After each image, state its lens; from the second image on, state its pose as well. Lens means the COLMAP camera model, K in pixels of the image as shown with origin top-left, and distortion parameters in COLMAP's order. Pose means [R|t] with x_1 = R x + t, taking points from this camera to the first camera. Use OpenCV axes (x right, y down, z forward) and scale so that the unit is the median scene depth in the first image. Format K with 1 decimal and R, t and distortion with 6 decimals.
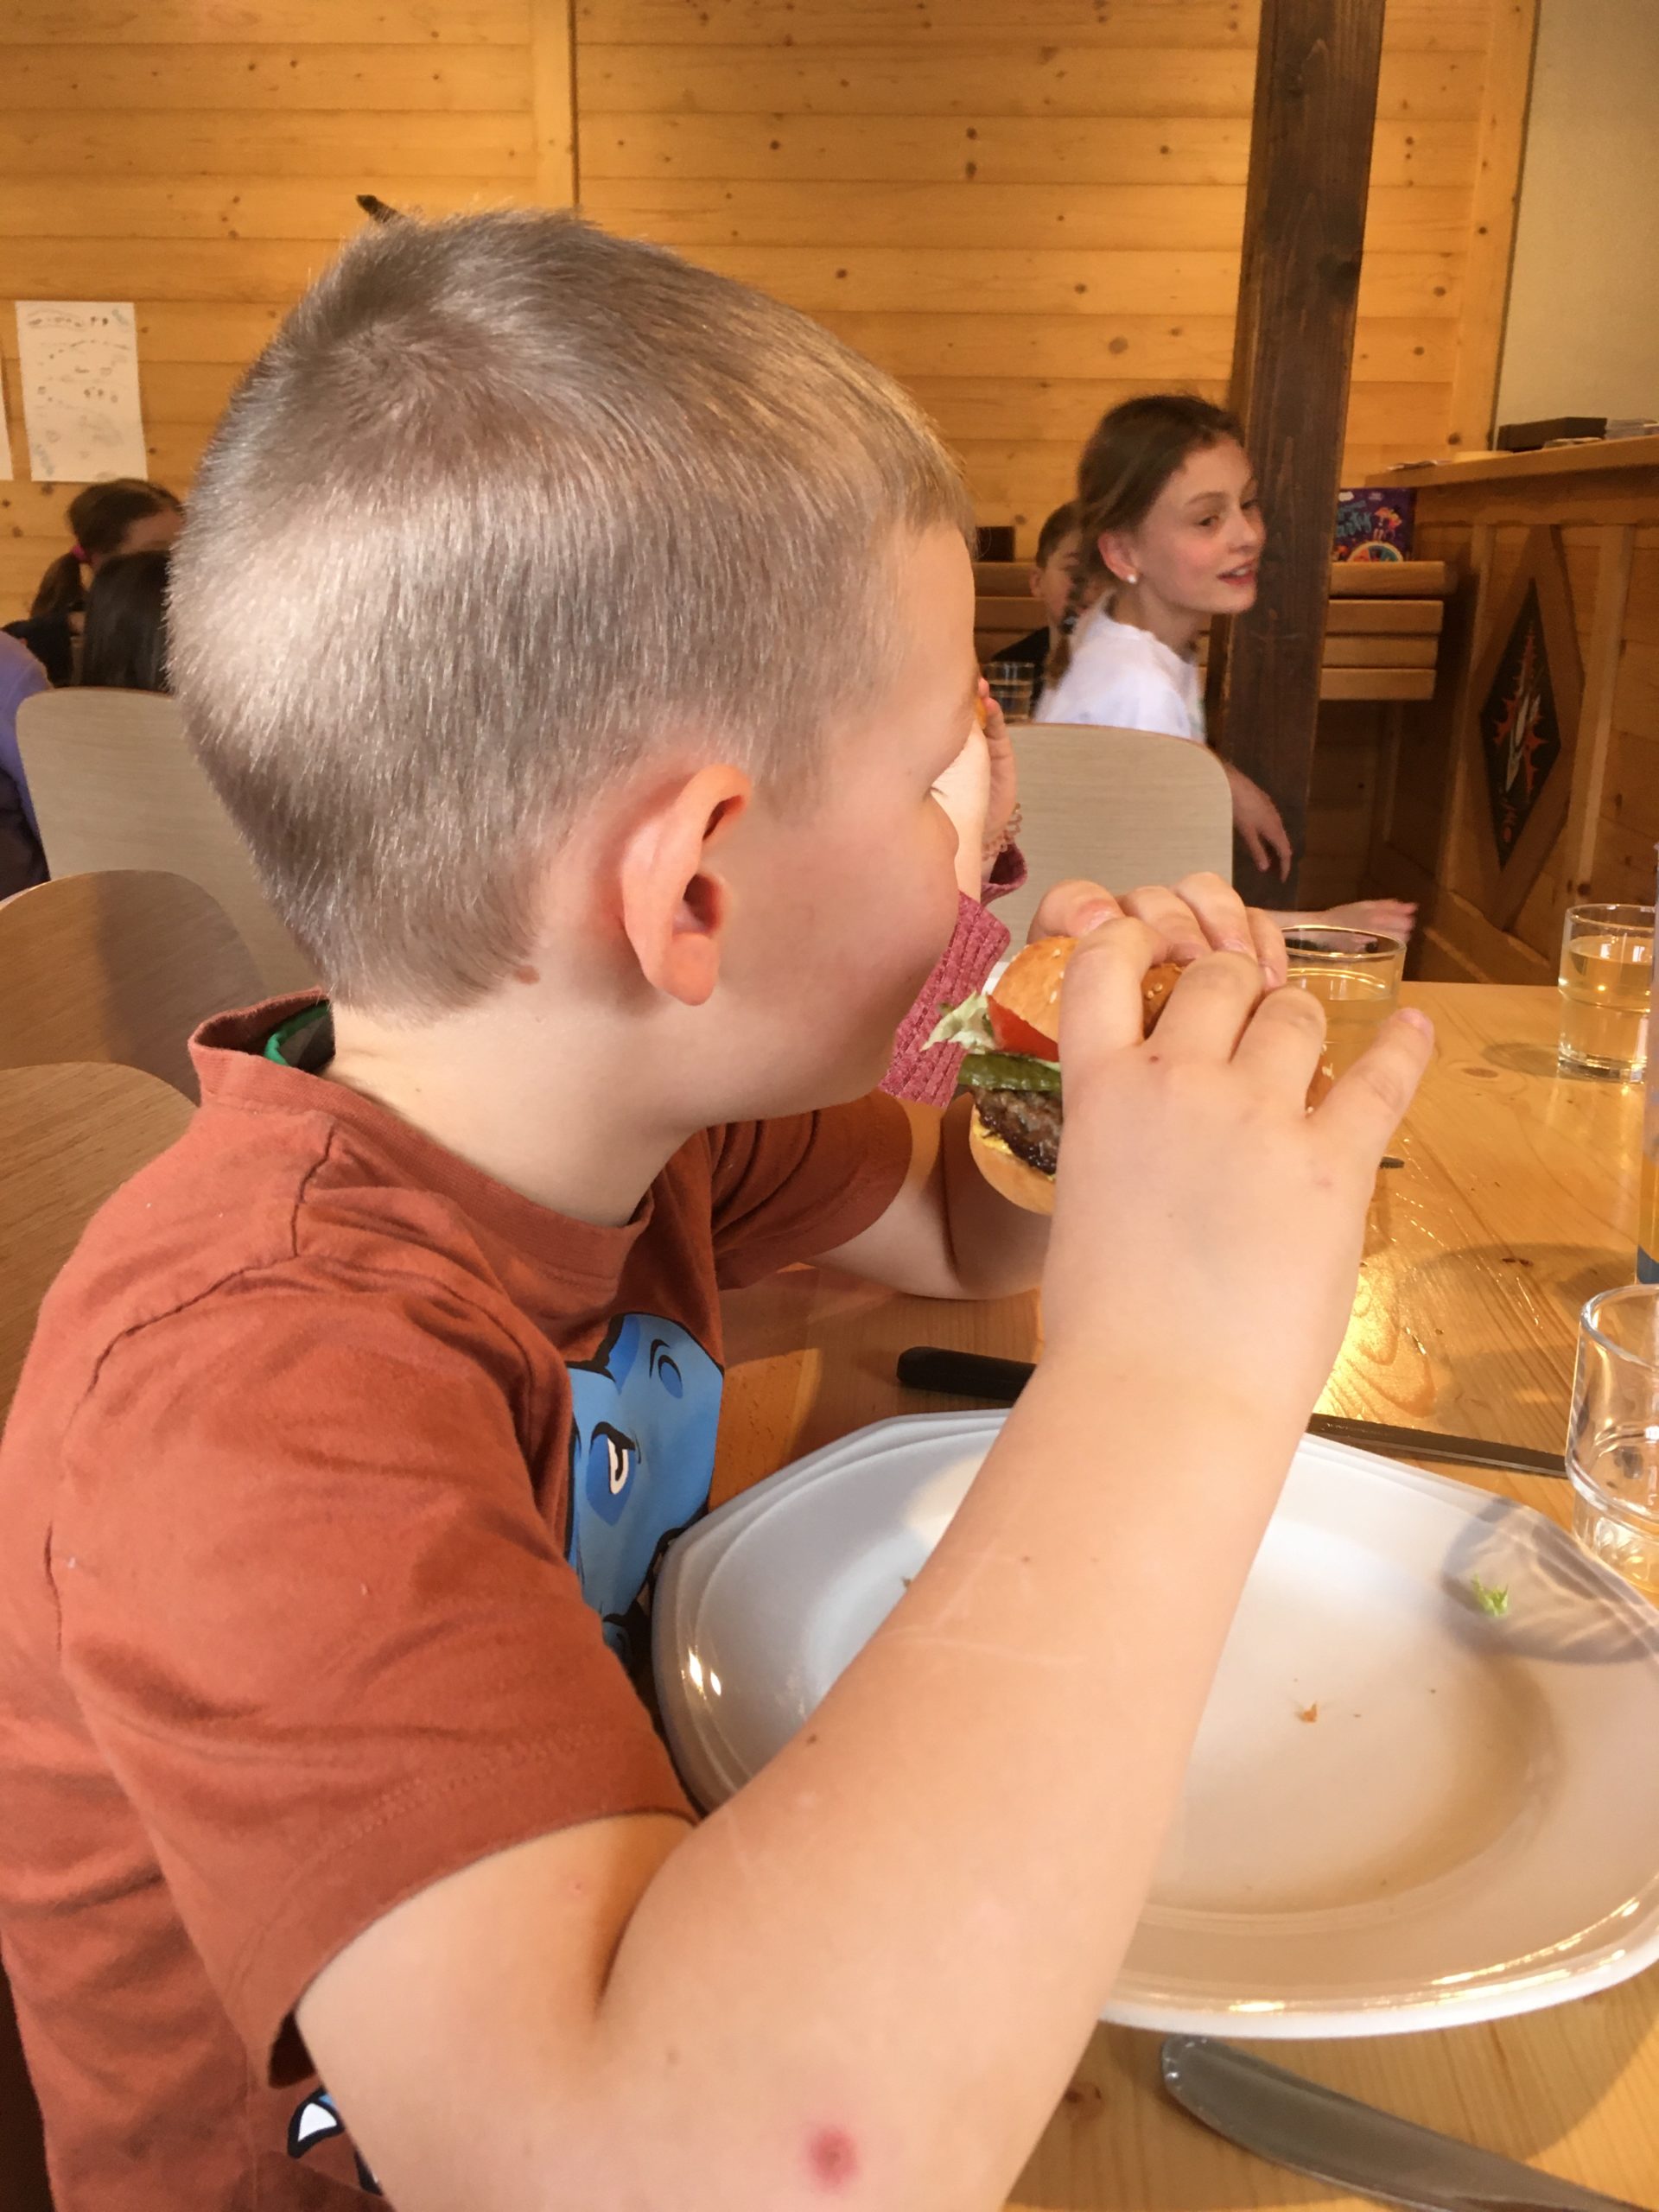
lens RADIAL K [[1935.9, 0, 829.5], [0, 1935.9, 1106.0], [0, 0, 1]] dist [0.076225, -0.106218]
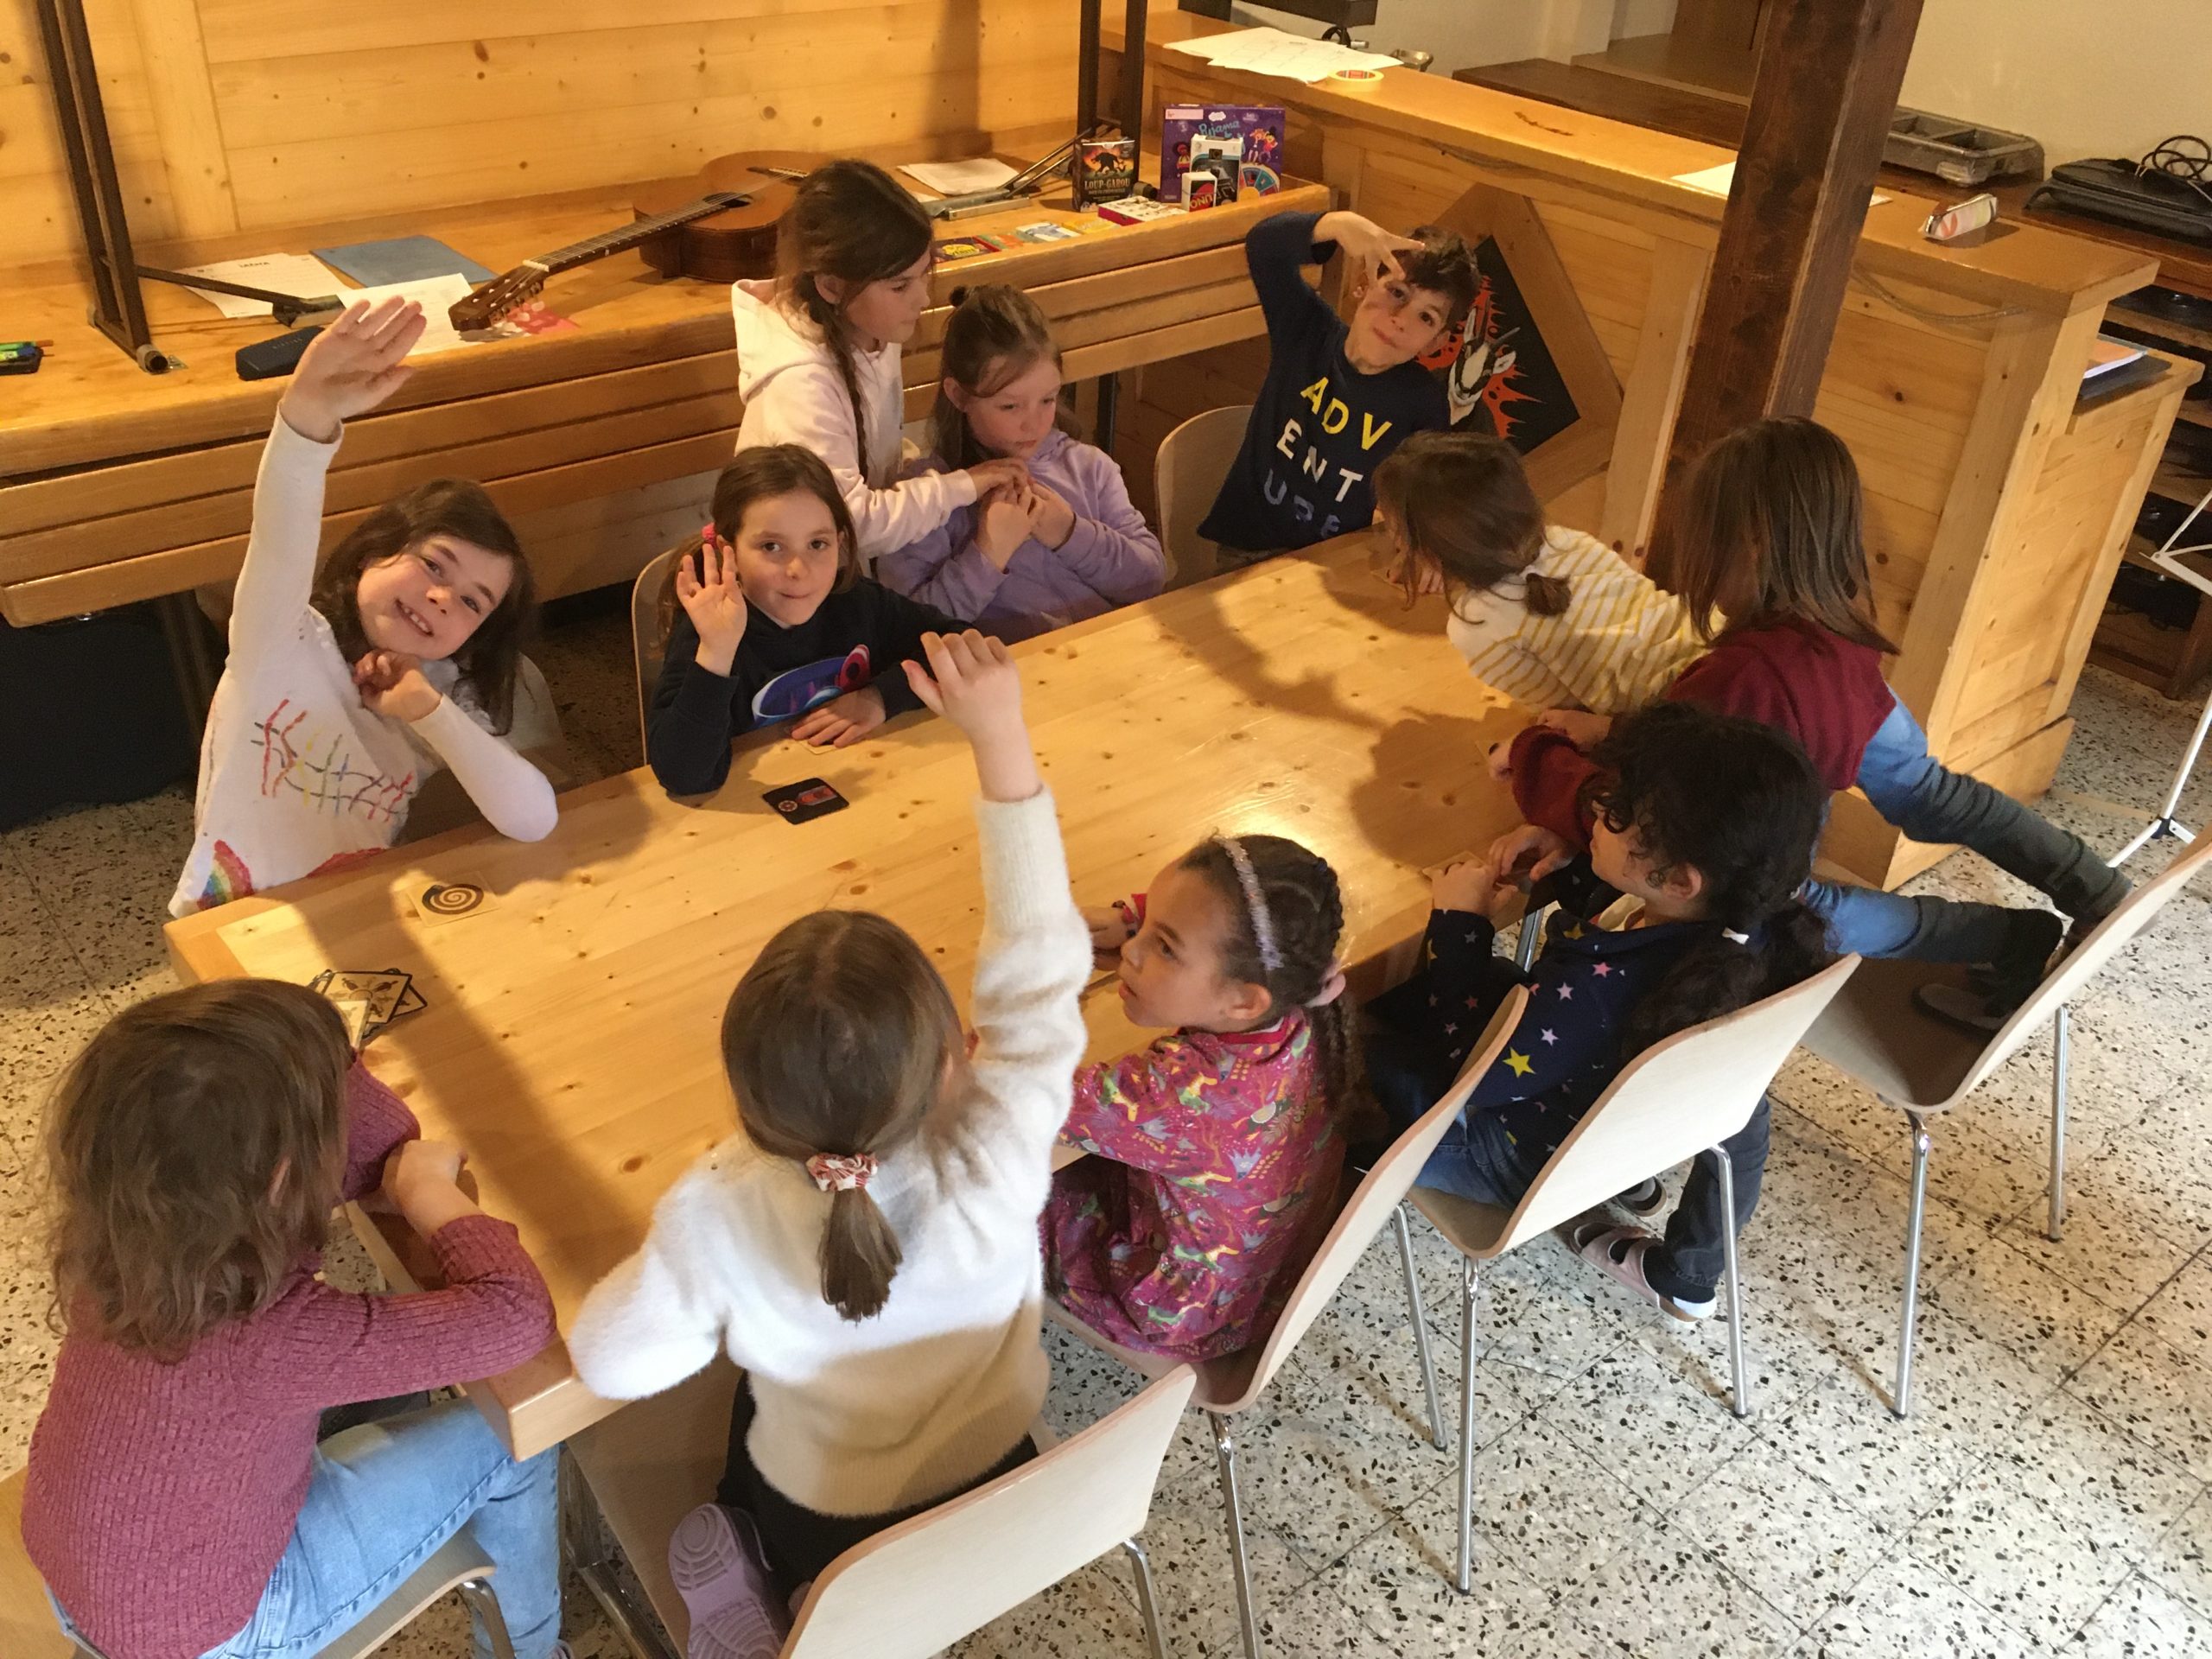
lens RADIAL K [[1905.9, 0, 1106.0], [0, 1905.9, 829.5], [0, 0, 1]] dist [0.080709, -0.105861]
pose [[0.726085, -0.355611, 0.588507, -0.407956], [0.164250, 0.920803, 0.353757, -0.298596], [-0.667699, -0.160195, 0.726991, 0.265721]]
